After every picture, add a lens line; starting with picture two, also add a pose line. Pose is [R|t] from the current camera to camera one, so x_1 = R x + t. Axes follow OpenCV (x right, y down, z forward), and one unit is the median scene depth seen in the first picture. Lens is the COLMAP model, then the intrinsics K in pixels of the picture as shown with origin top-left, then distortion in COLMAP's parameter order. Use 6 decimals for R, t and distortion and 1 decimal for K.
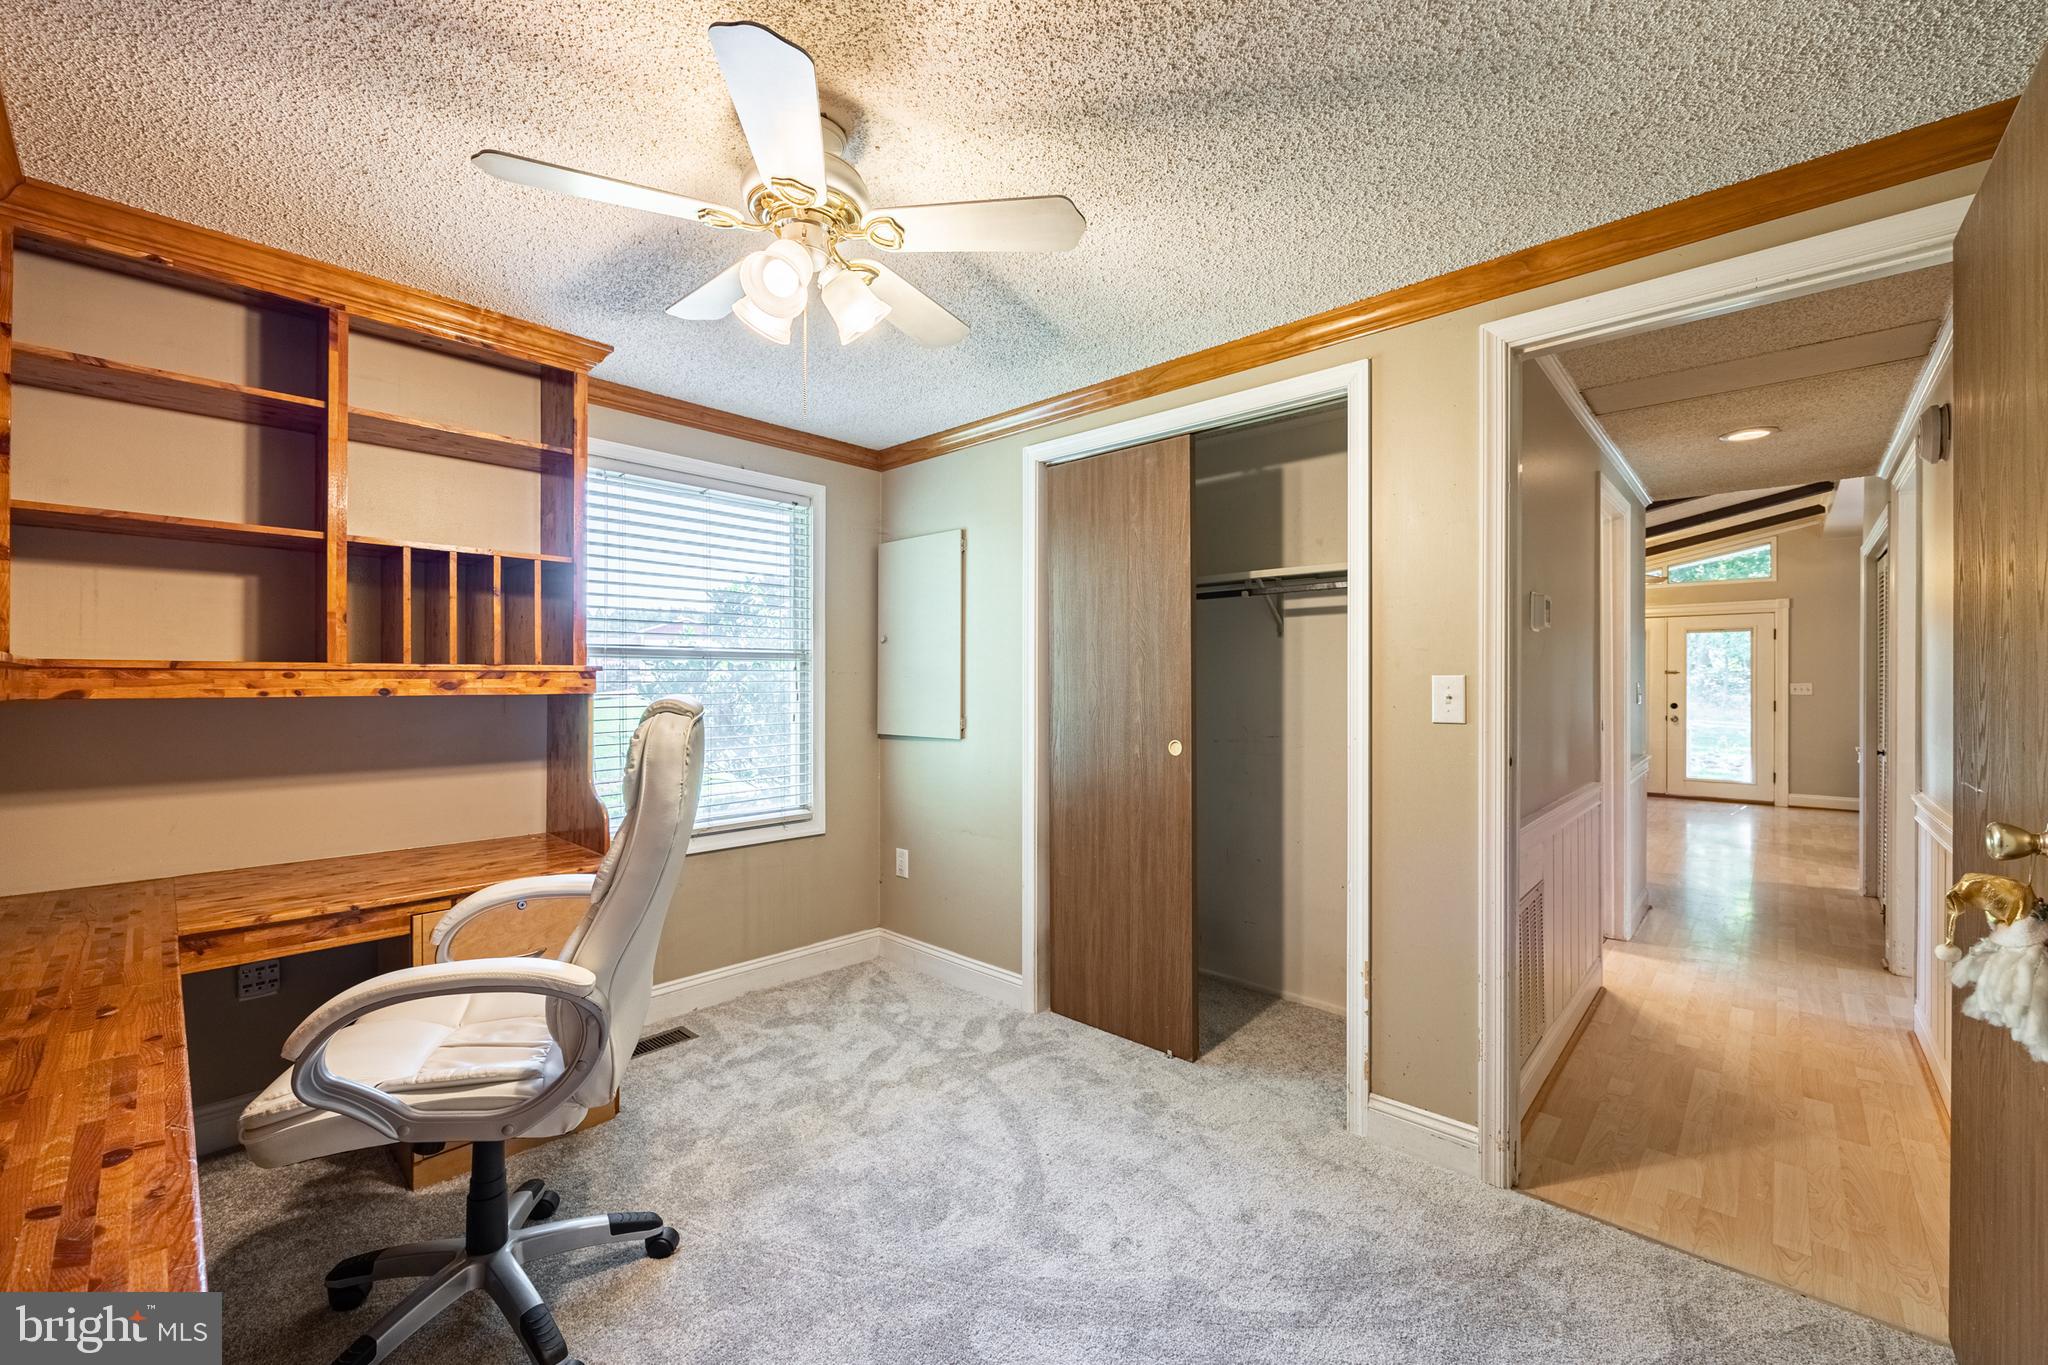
lens RADIAL K [[815.7, 0, 1020.5], [0, 815.7, 678.4], [0, 0, 1]] dist [-0.005285, -0.000126]
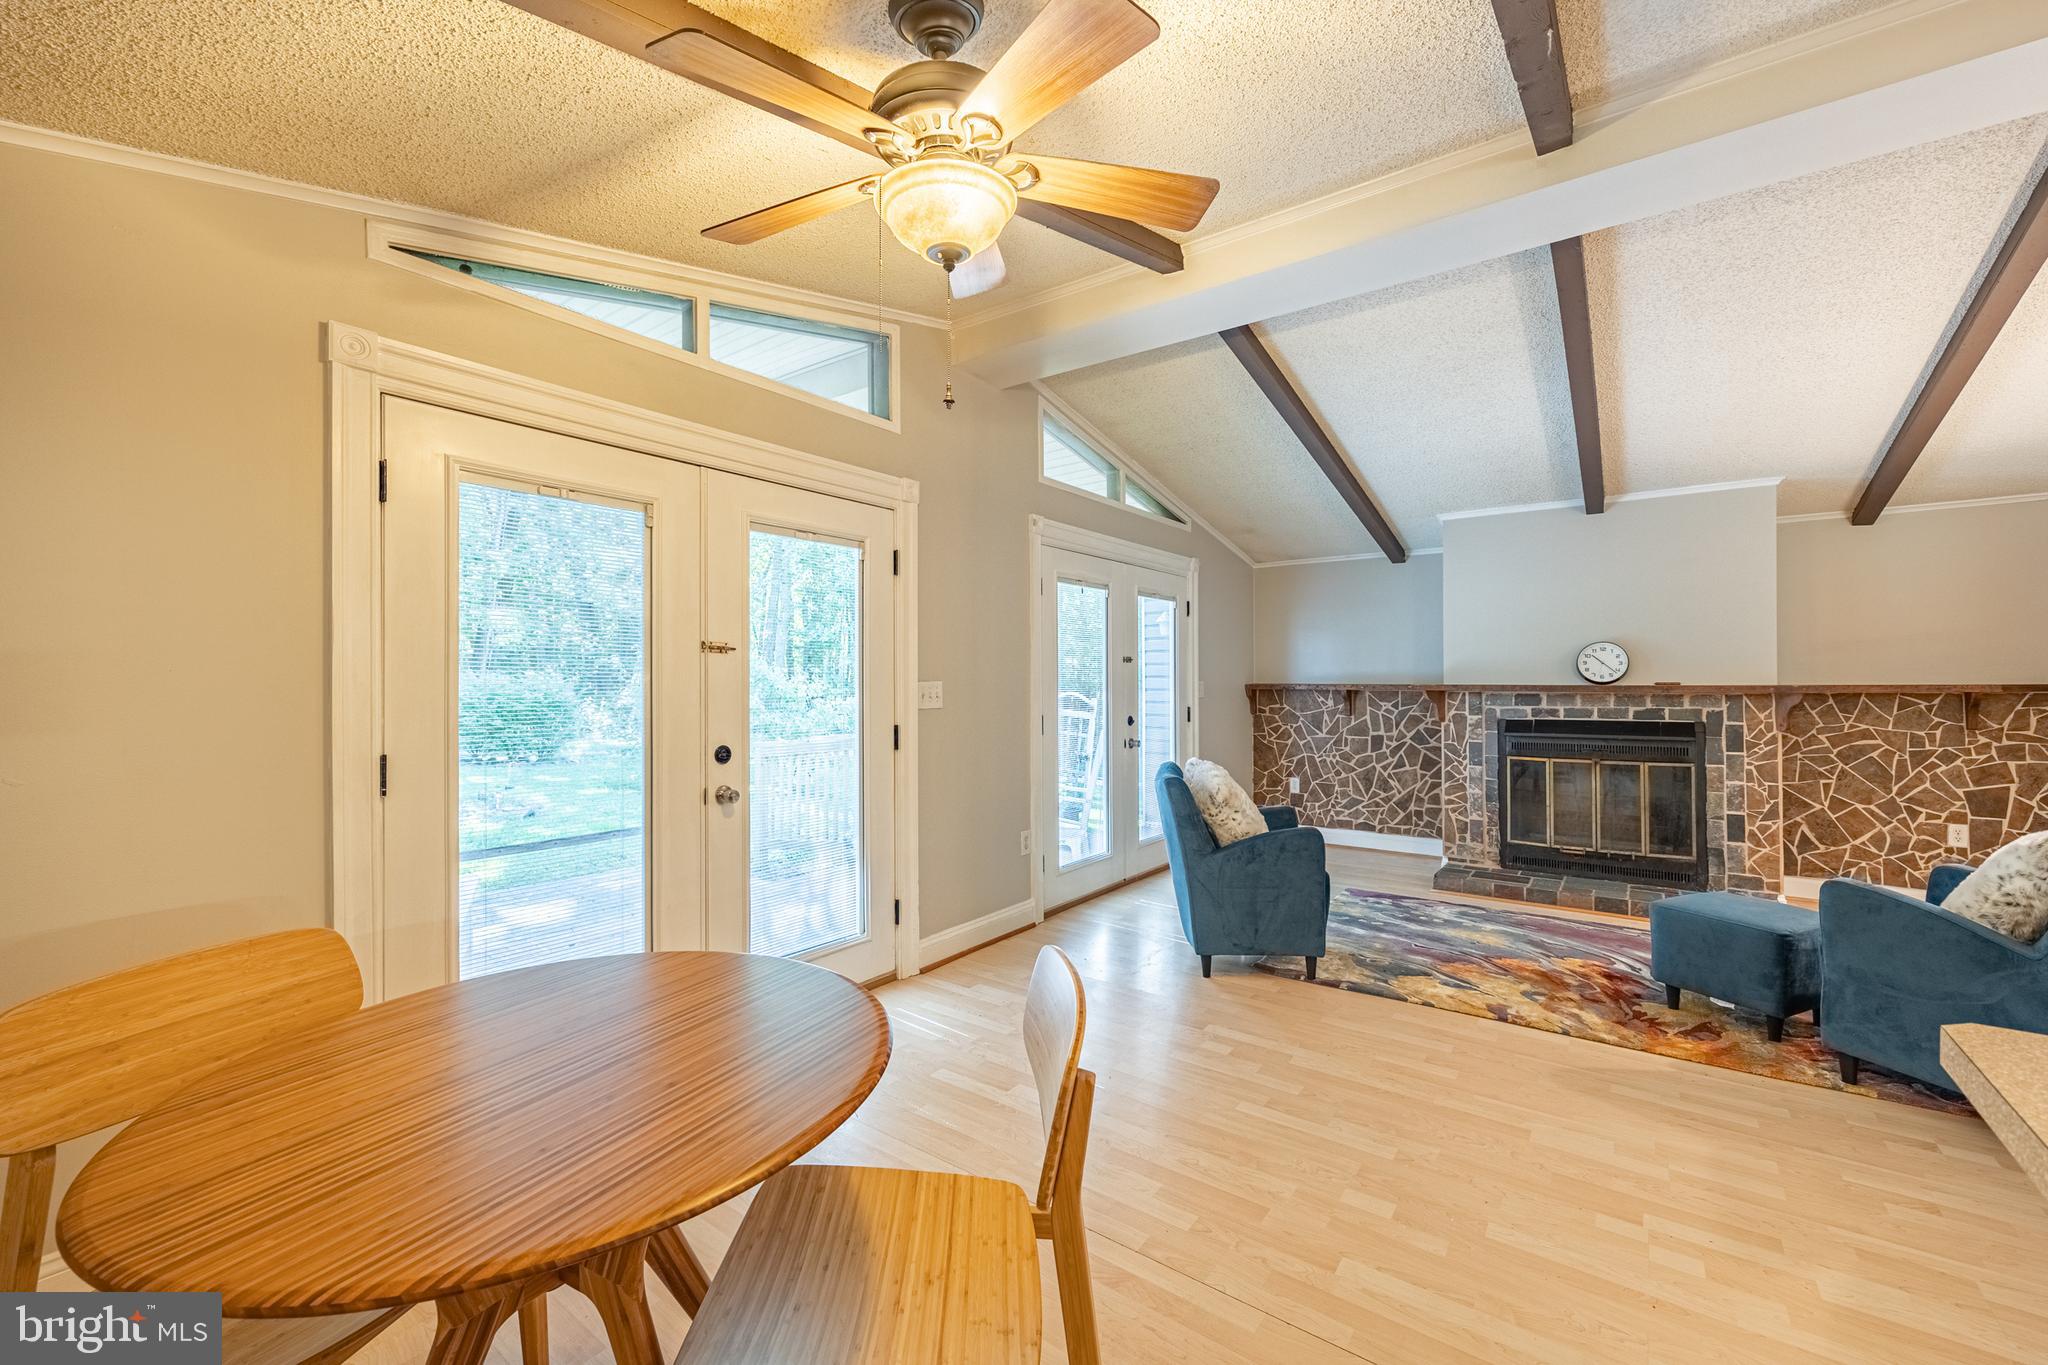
lens RADIAL K [[815.7, 0, 1019.4], [0, 815.7, 679.7], [0, 0, 1]] dist [-0.005285, -0.000126]
pose [[-0.108104, -0.001611, 0.994138, 1.575207], [-0.005403, 0.999985, 0.001033, 0.014049], [-0.994125, -0.005259, -0.108111, 3.036172]]
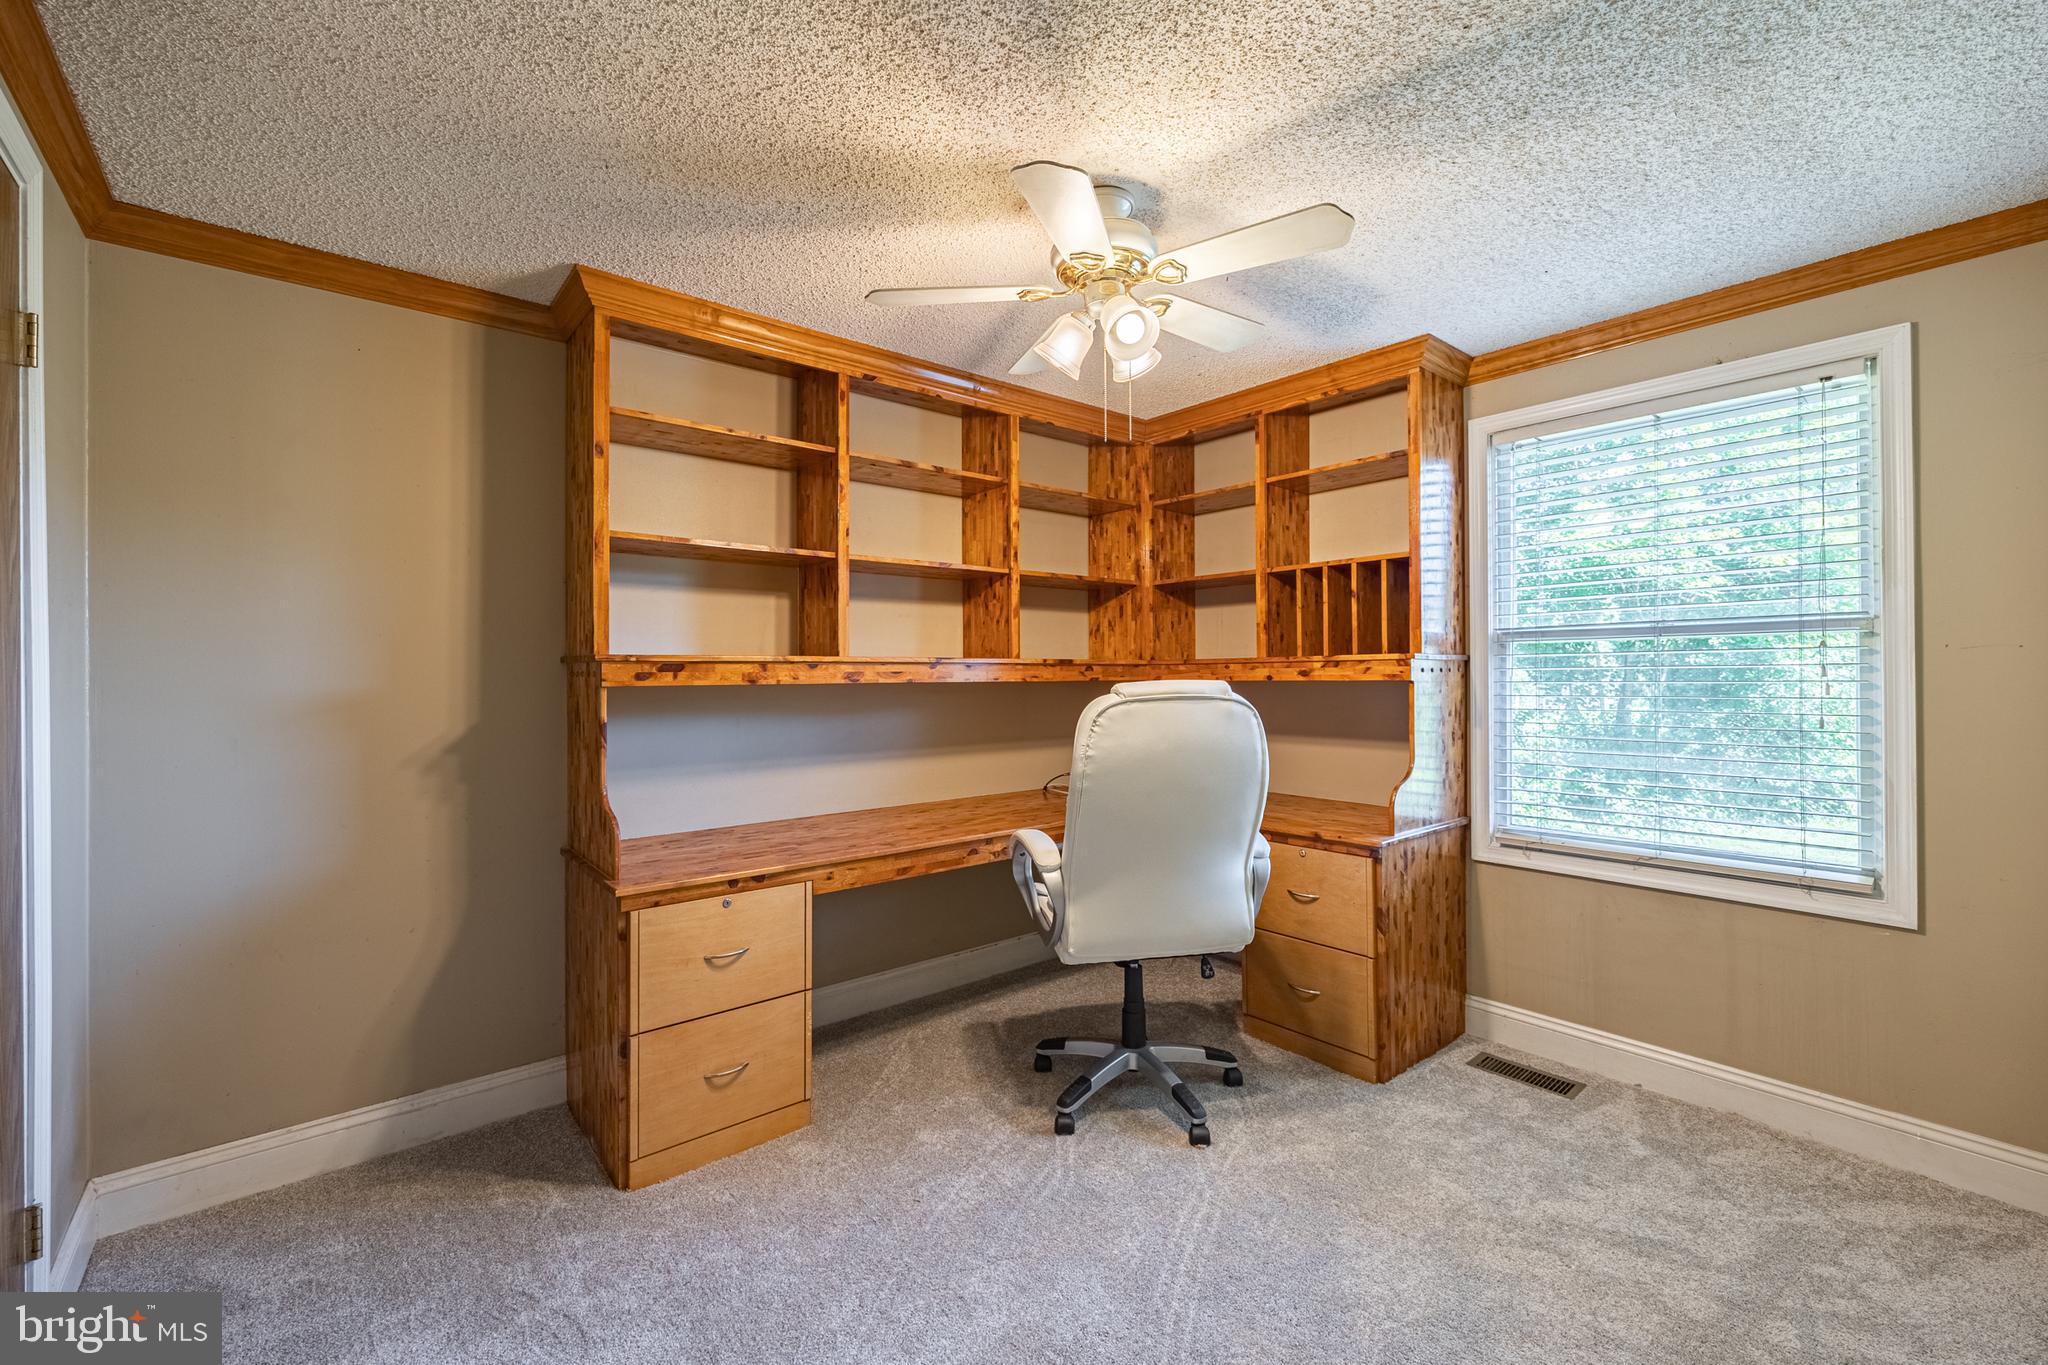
lens RADIAL K [[815.7, 0, 996.1], [0, 815.7, 667.8], [0, 0, 1]] dist [-0.005285, -0.000126]
pose [[-0.129261, -0.005873, -0.991593, 0.459604], [0.011953, 0.999901, -0.007481, 0.003362], [0.991539, -0.012820, -0.129178, 0.497226]]
